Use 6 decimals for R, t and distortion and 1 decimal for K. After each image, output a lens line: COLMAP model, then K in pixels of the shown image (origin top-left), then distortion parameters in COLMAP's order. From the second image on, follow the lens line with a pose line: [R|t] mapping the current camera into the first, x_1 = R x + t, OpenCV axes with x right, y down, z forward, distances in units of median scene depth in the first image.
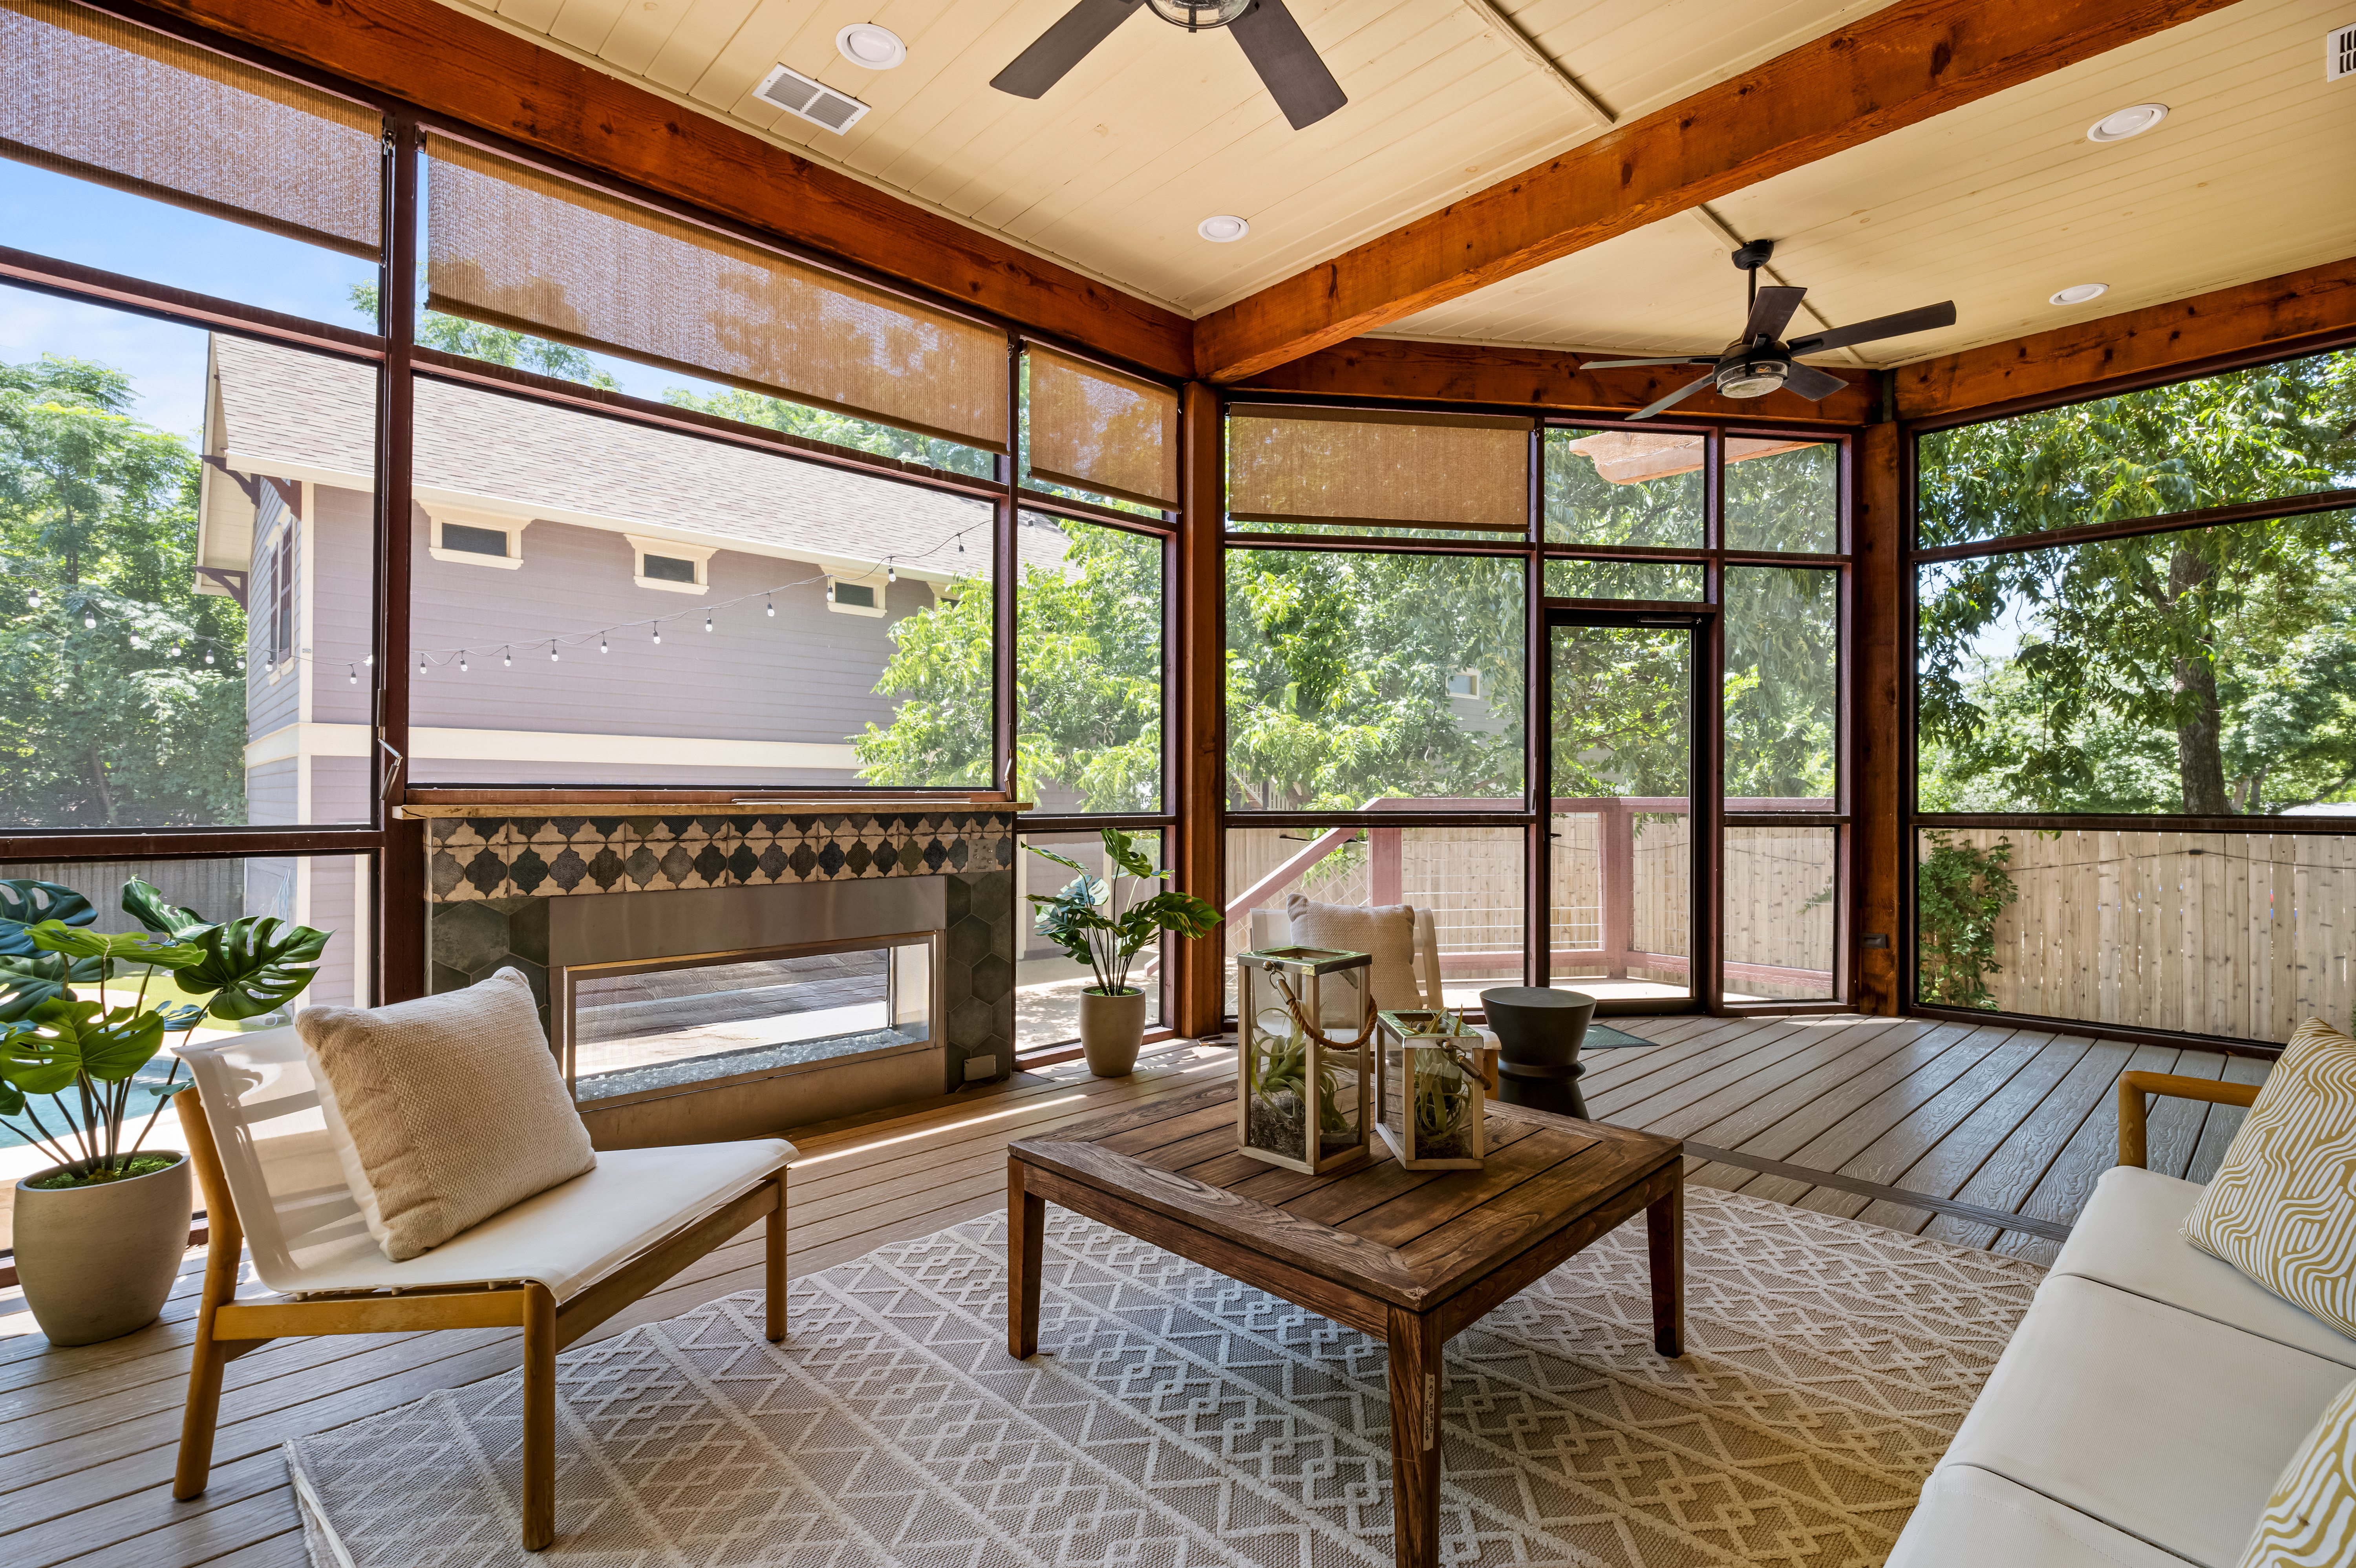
lens RADIAL K [[1097.5, 0, 1185.9], [0, 1097.5, 786.2], [0, 0, 1]] dist [0.002432, -0.000766]
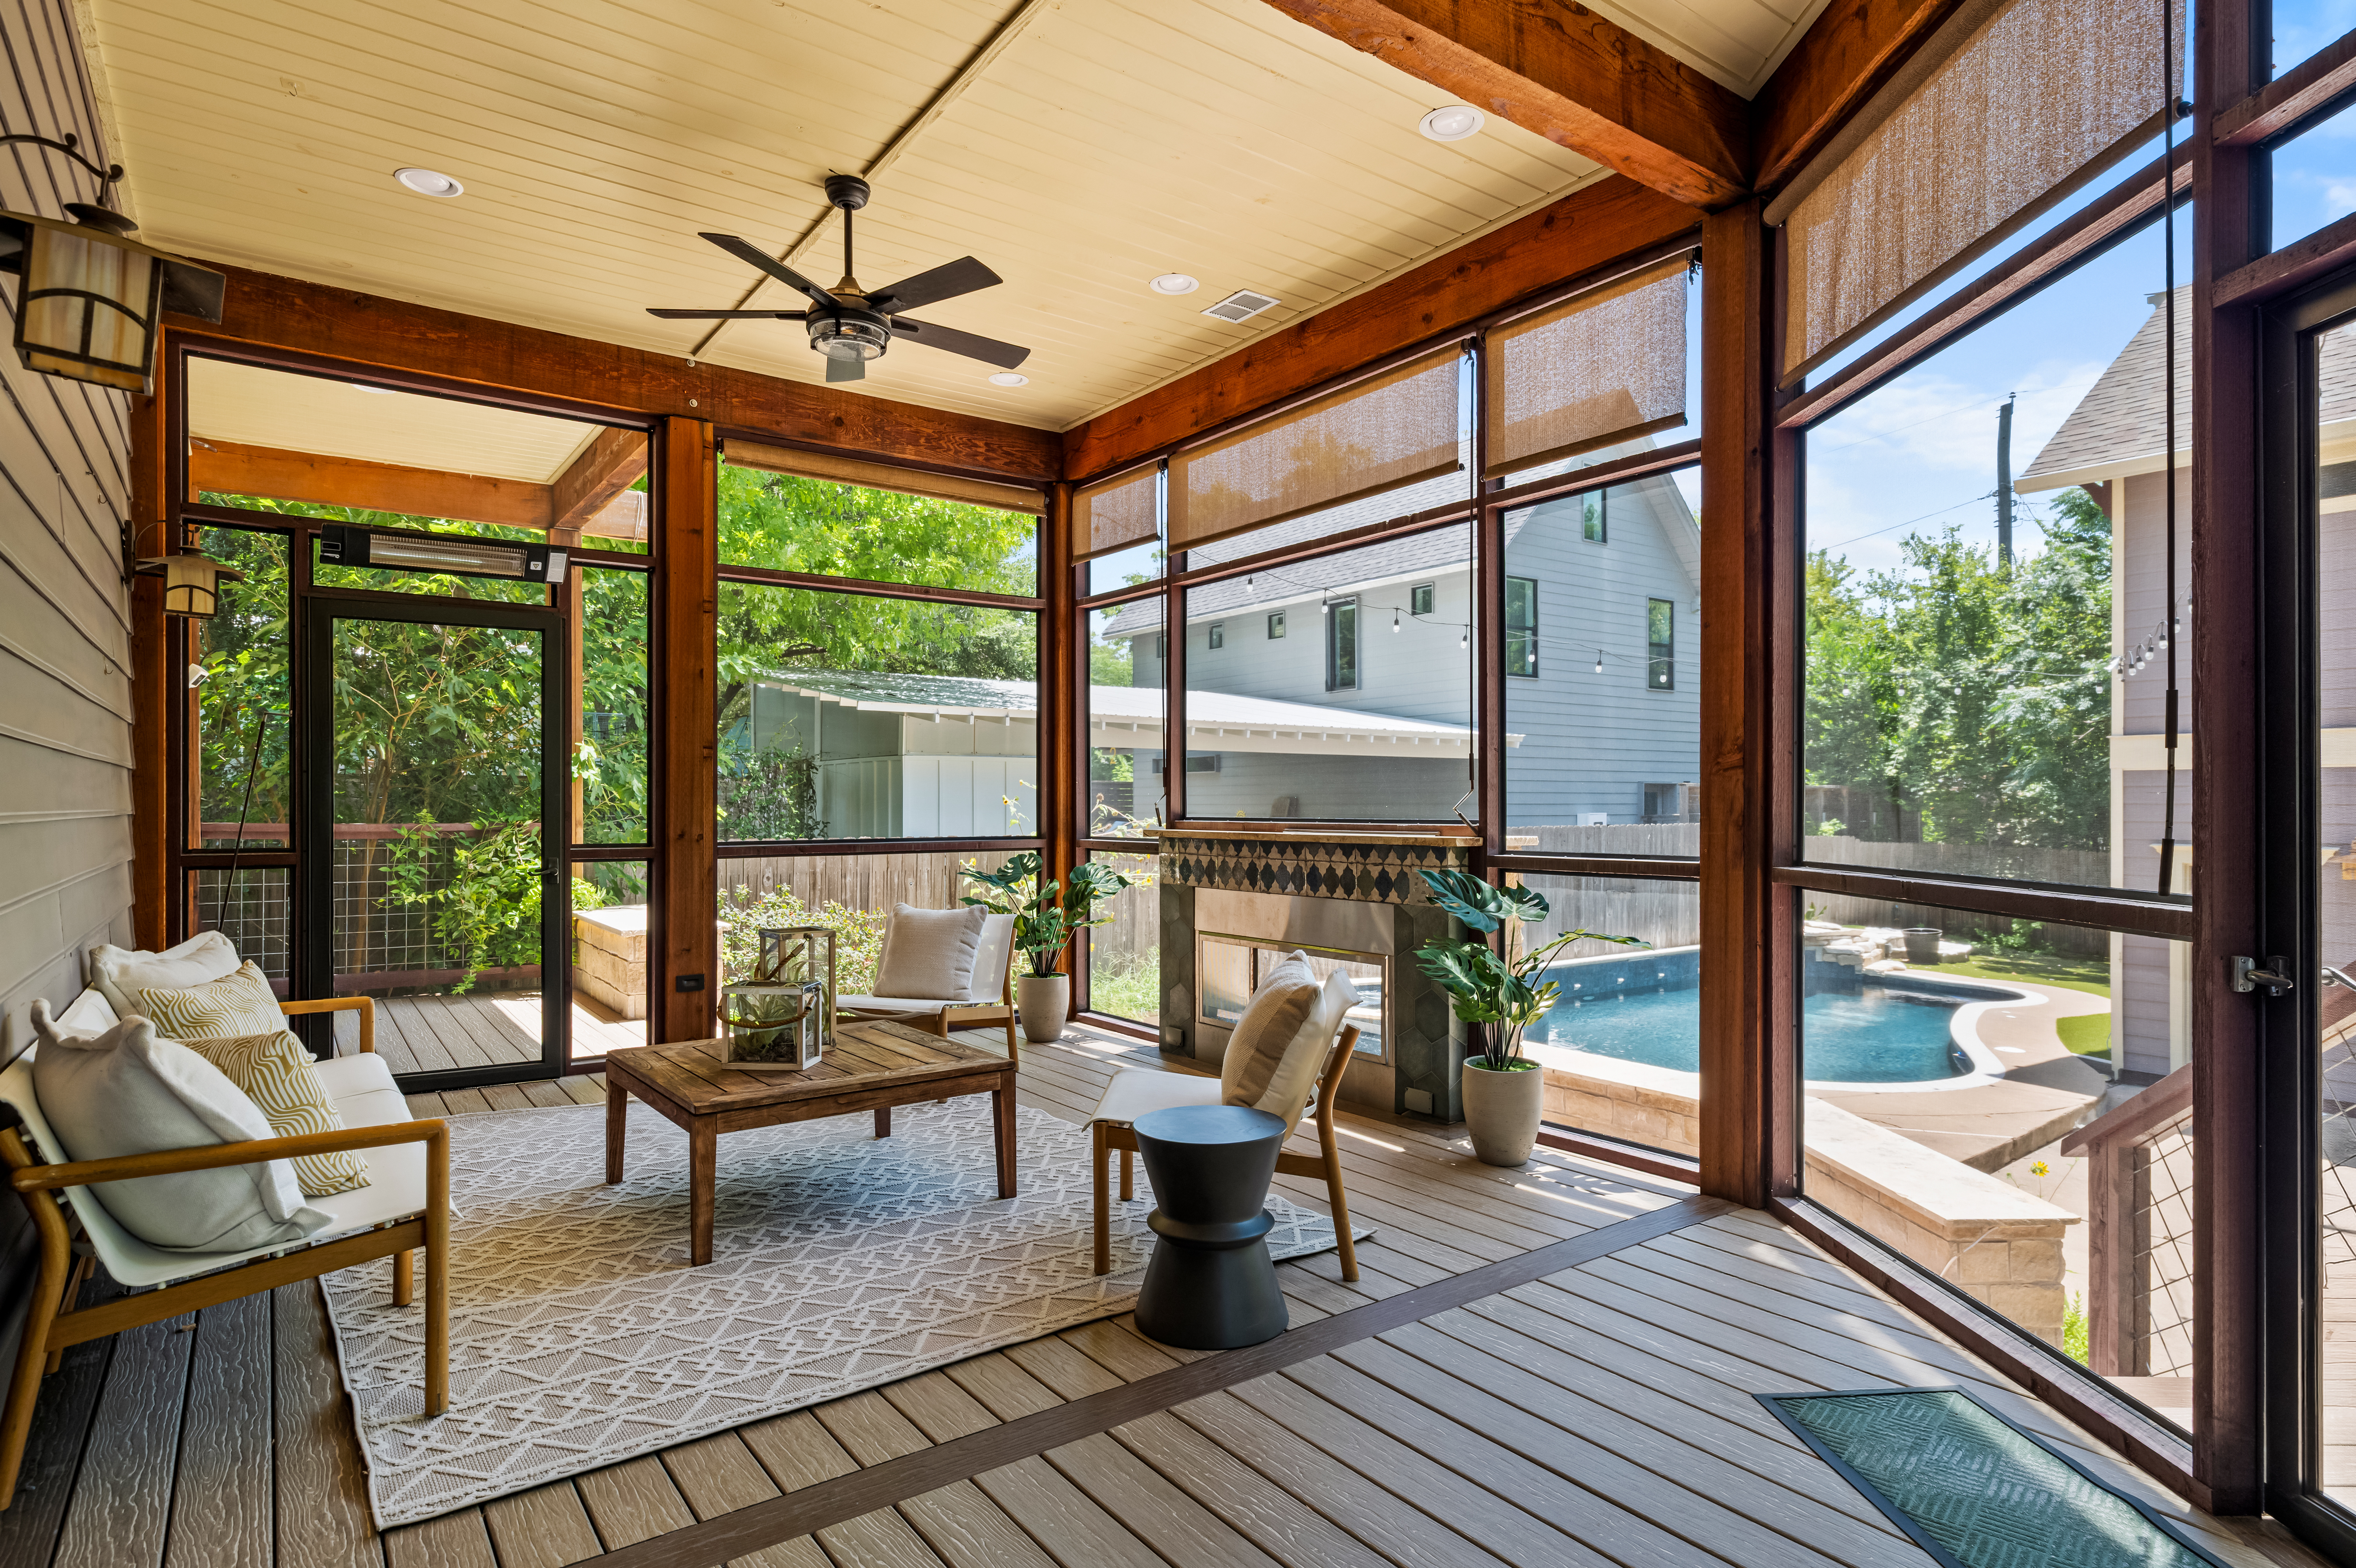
lens RADIAL K [[1262.1, 0, 1184.1], [0, 1262.1, 798.0], [0, 0, 1]] dist [0.001034, 0.000035]
pose [[-0.140568, -0.004392, -0.990061, 1.048122], [0.010630, 0.999926, -0.005945, -0.016658], [0.990014, -0.011360, -0.140511, 1.009021]]
